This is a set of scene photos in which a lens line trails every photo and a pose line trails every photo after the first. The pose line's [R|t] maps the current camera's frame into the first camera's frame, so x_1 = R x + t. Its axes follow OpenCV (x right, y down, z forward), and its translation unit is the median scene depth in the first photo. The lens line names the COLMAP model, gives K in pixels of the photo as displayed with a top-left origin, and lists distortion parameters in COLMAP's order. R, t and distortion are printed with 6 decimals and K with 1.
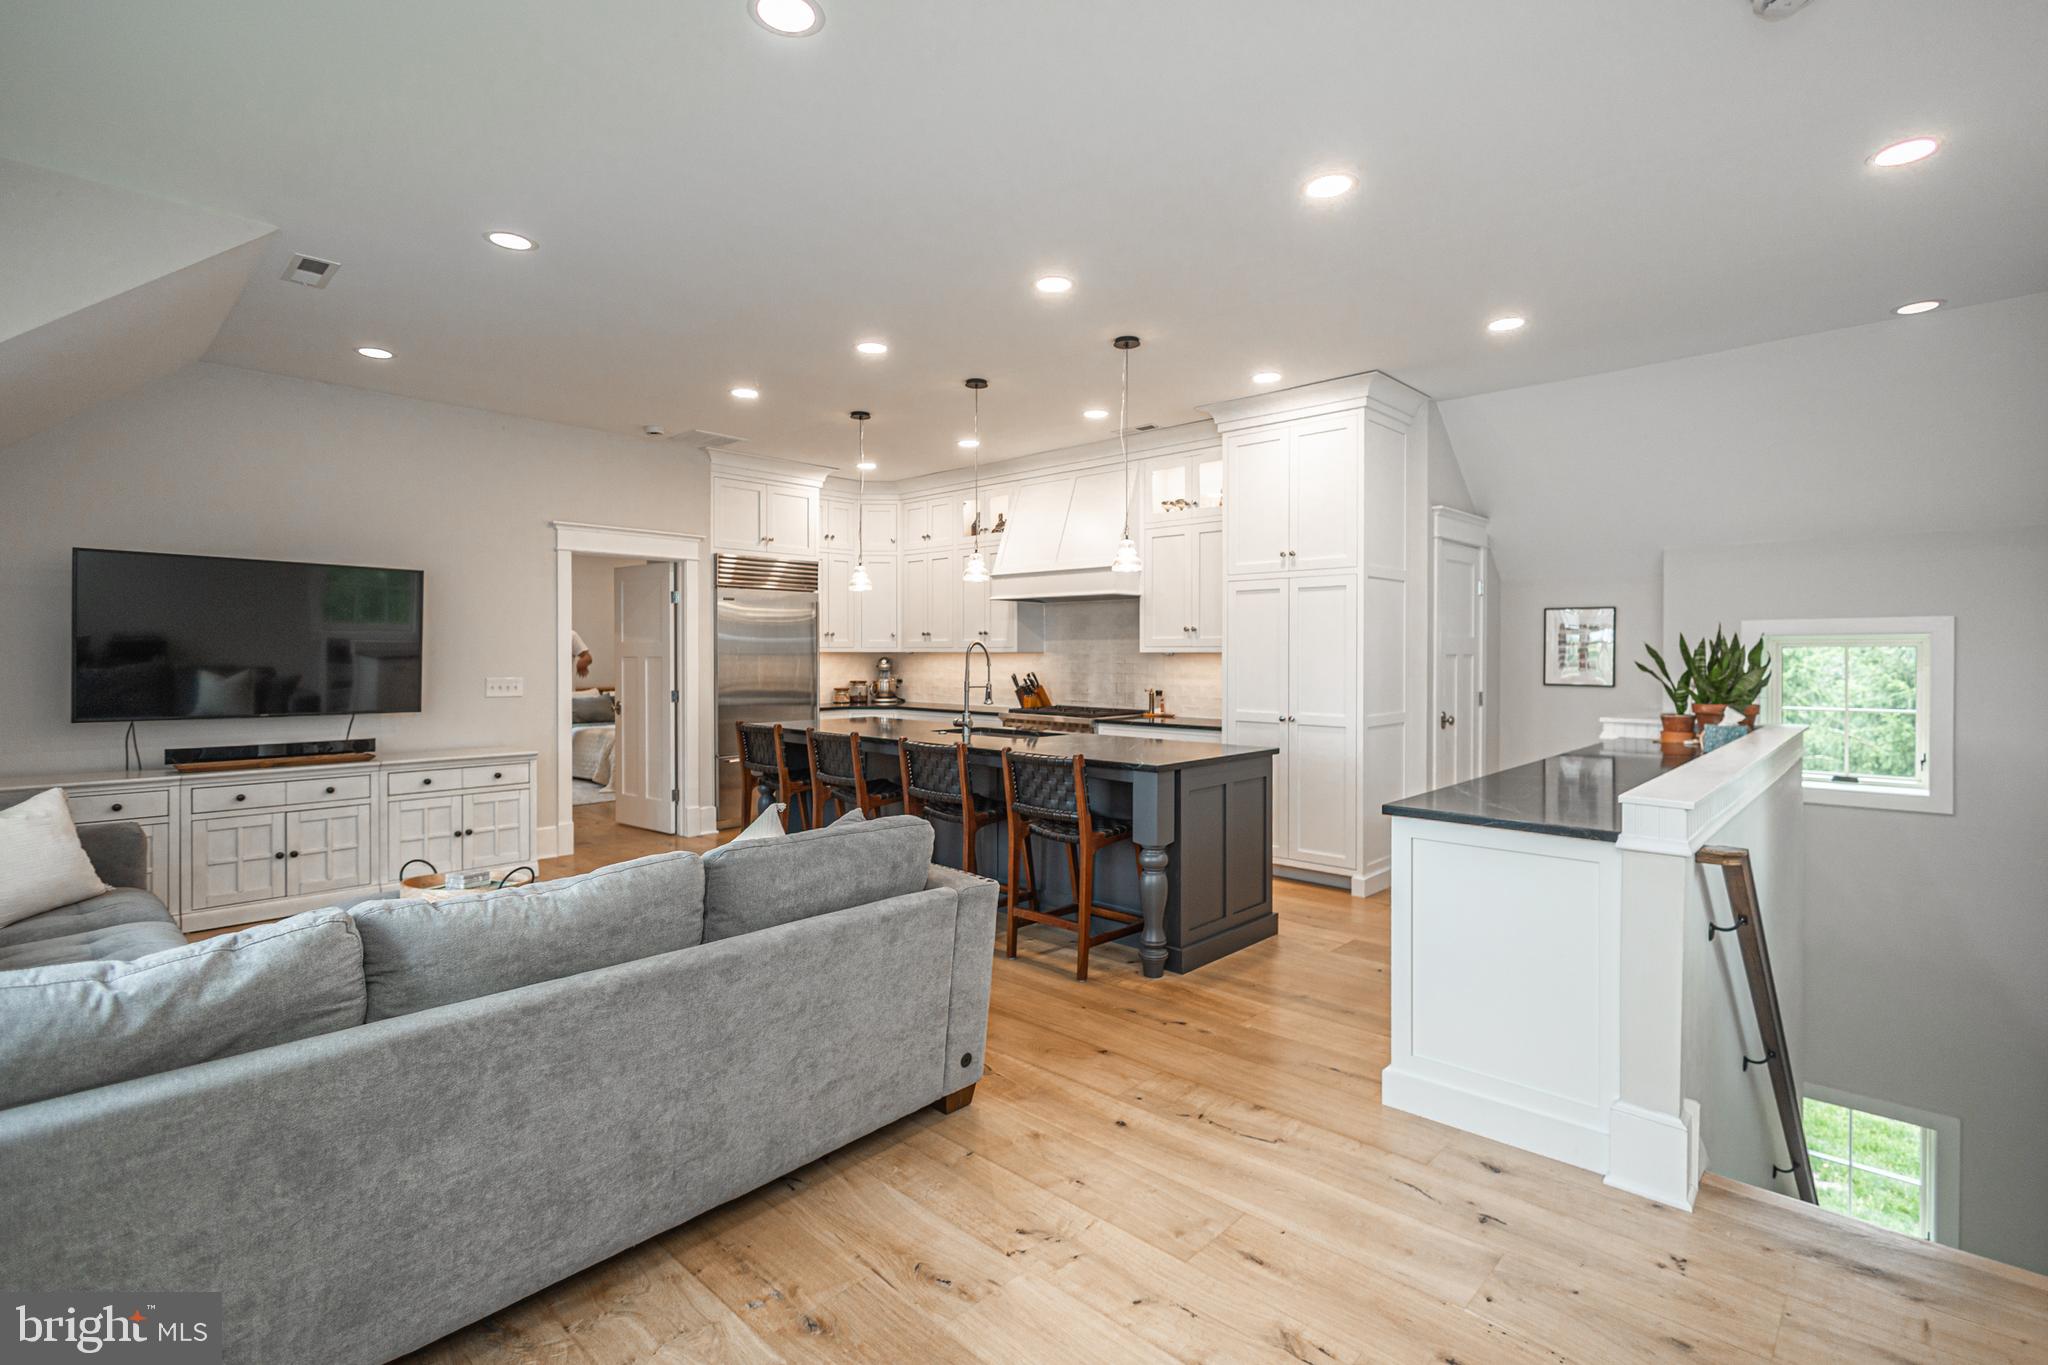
lens RADIAL K [[943.6, 0, 1020.8], [0, 943.6, 656.2], [0, 0, 1]] dist [0.000212, -0.000282]
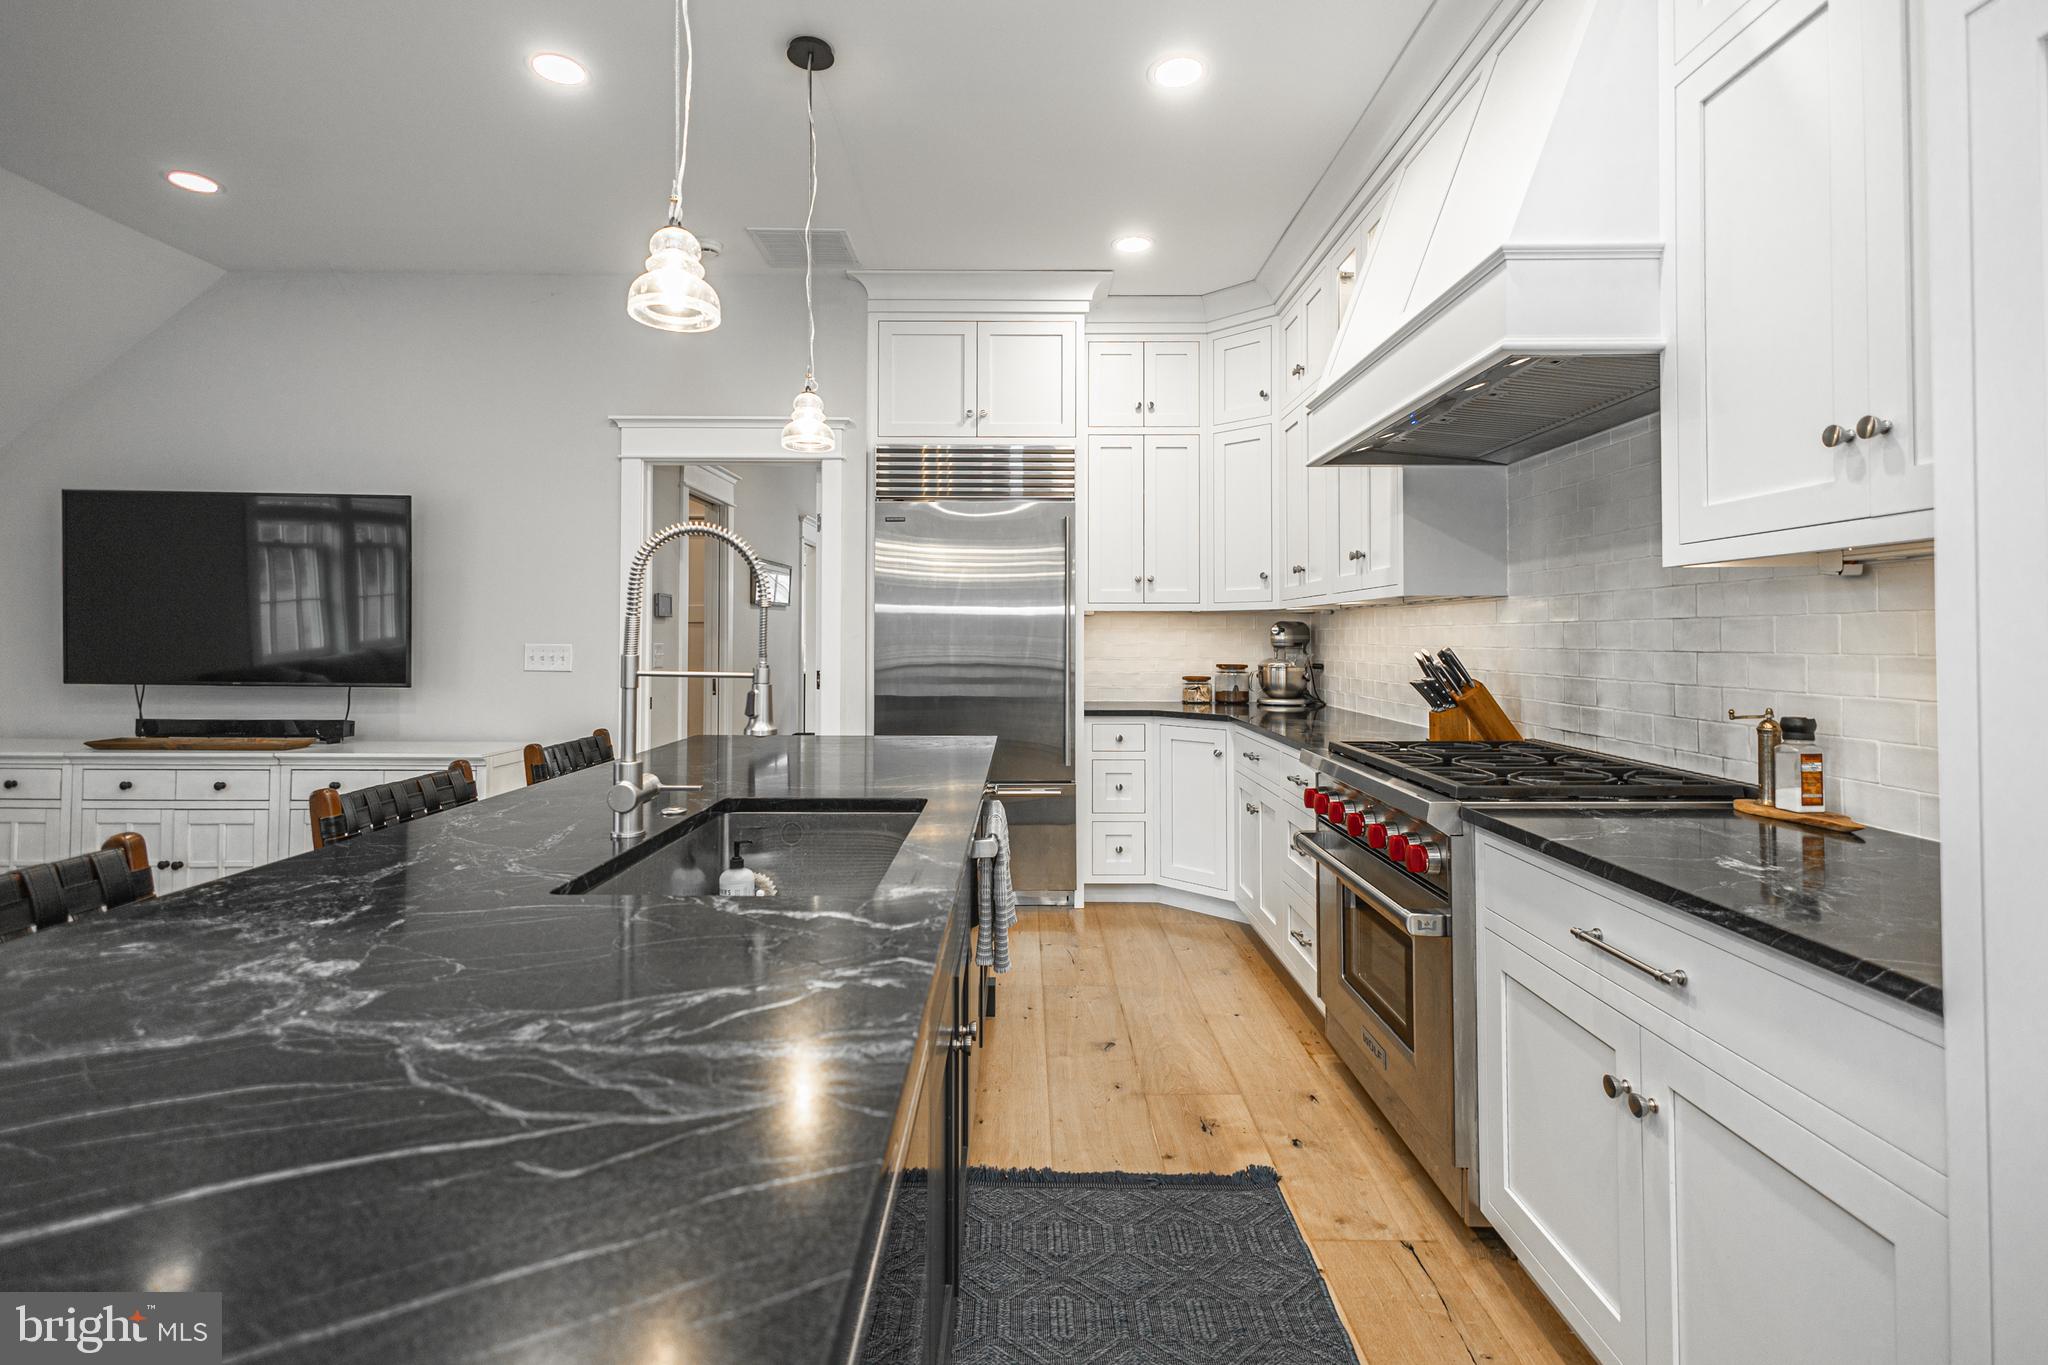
lens RADIAL K [[957.7, 0, 1021.1], [0, 957.7, 622.2], [0, 0, 1]] dist [0.000573, 0.000075]
pose [[0.687280, -0.011663, -0.726299, 0.189564], [-0.004960, 0.999772, -0.020748, 0.017182], [0.726376, 0.017863, 0.687066, 0.670879]]
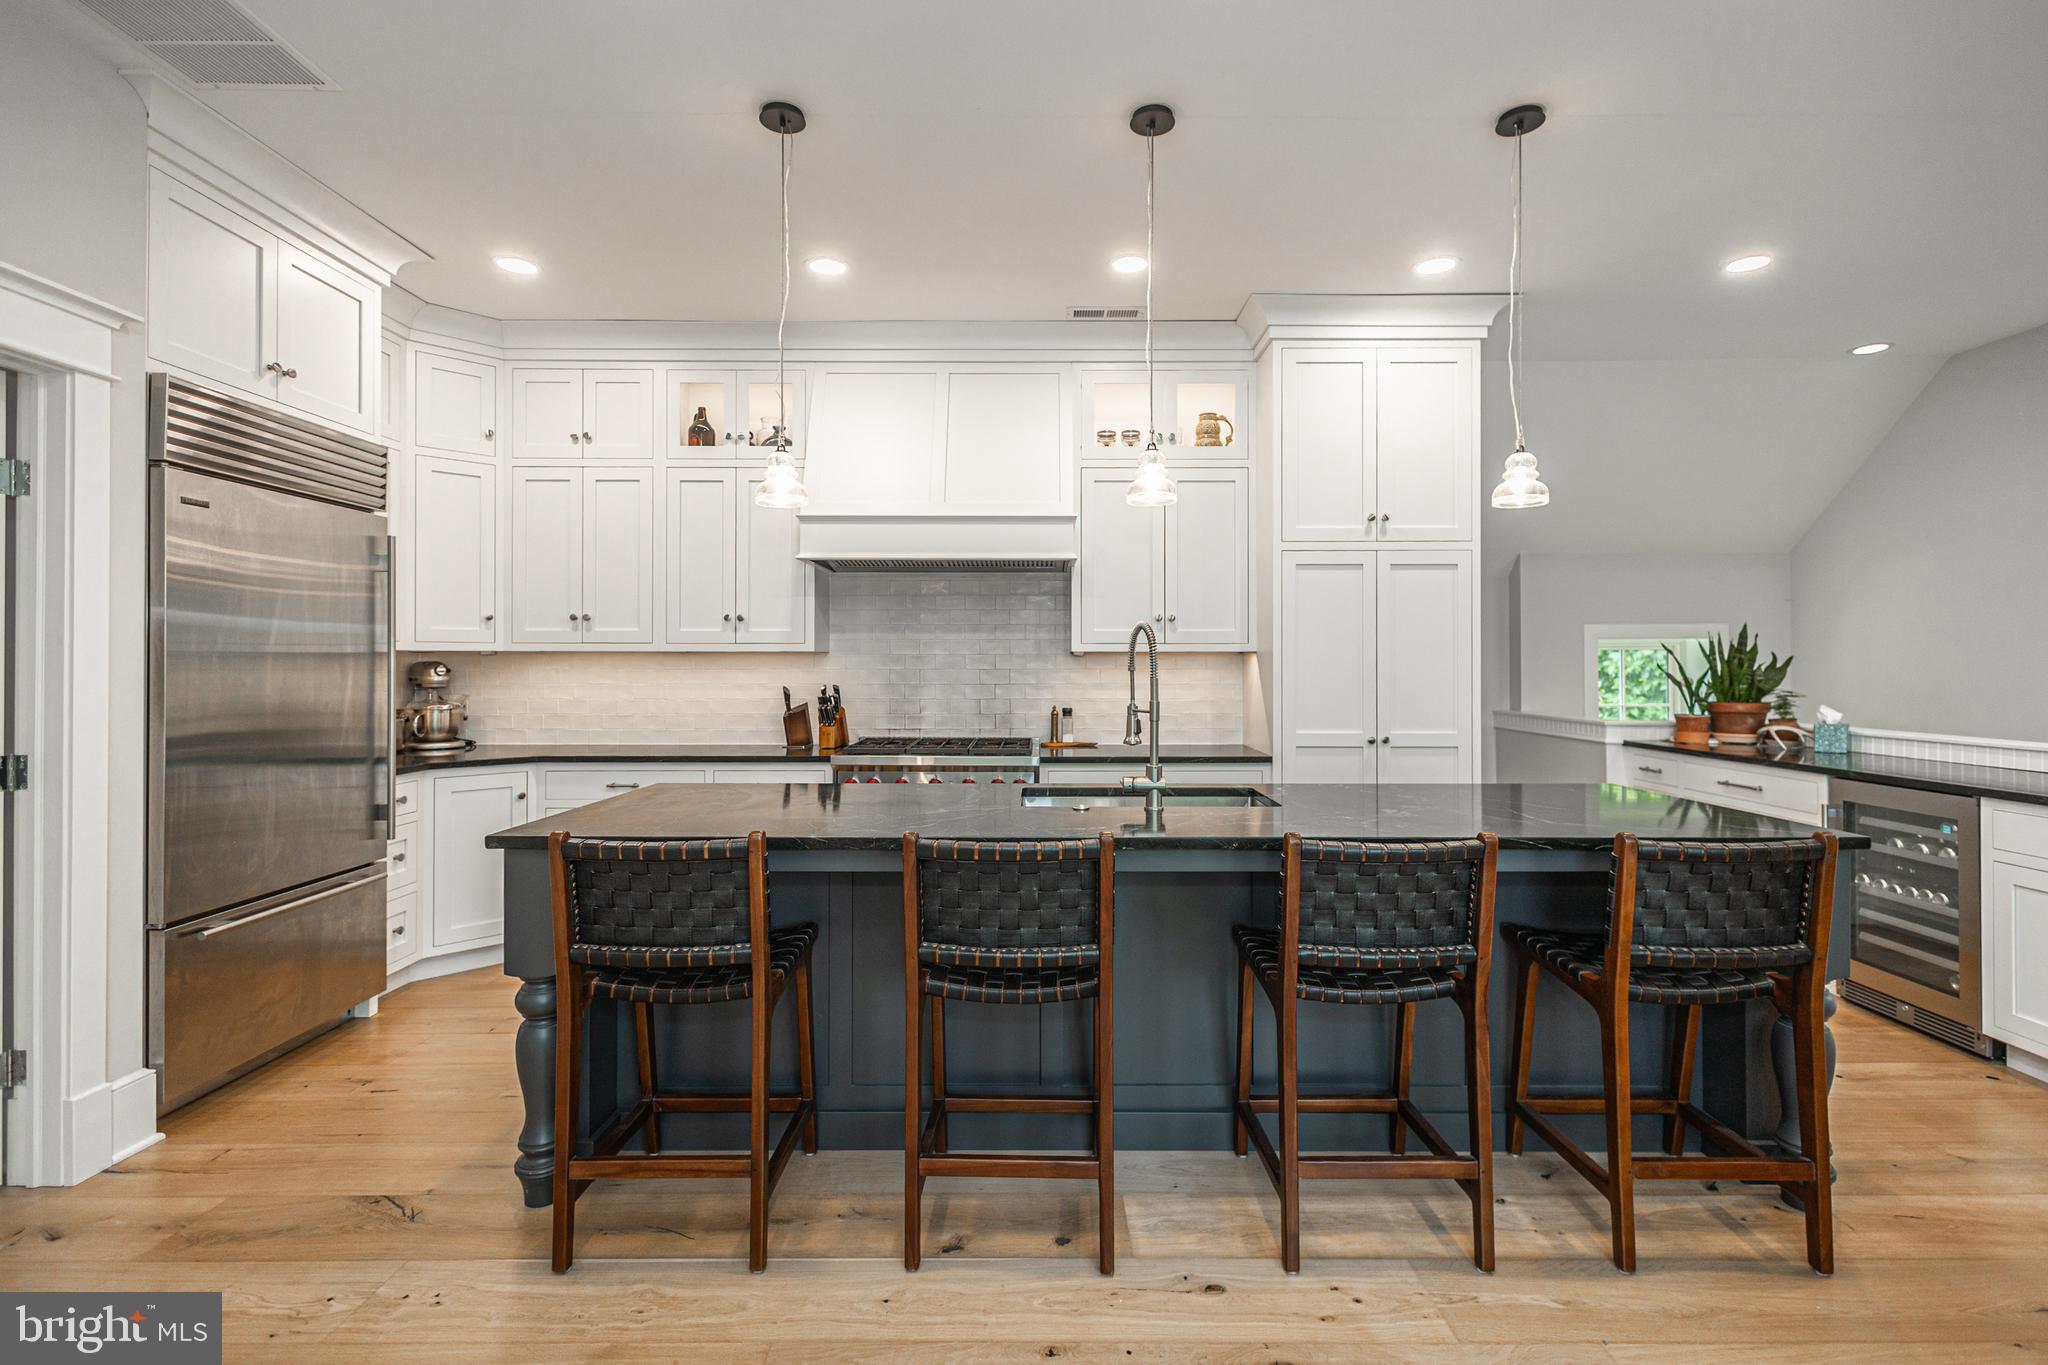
lens RADIAL K [[955.9, 0, 1026.8], [0, 955.9, 658.7], [0, 0, 1]] dist [0.014238, -0.000151]
pose [[0.725137, 0.001574, 0.688603, -0.349435], [0.003565, 0.999975, -0.006039, 0.004786], [-0.688595, 0.006834, 0.725114, 0.517013]]
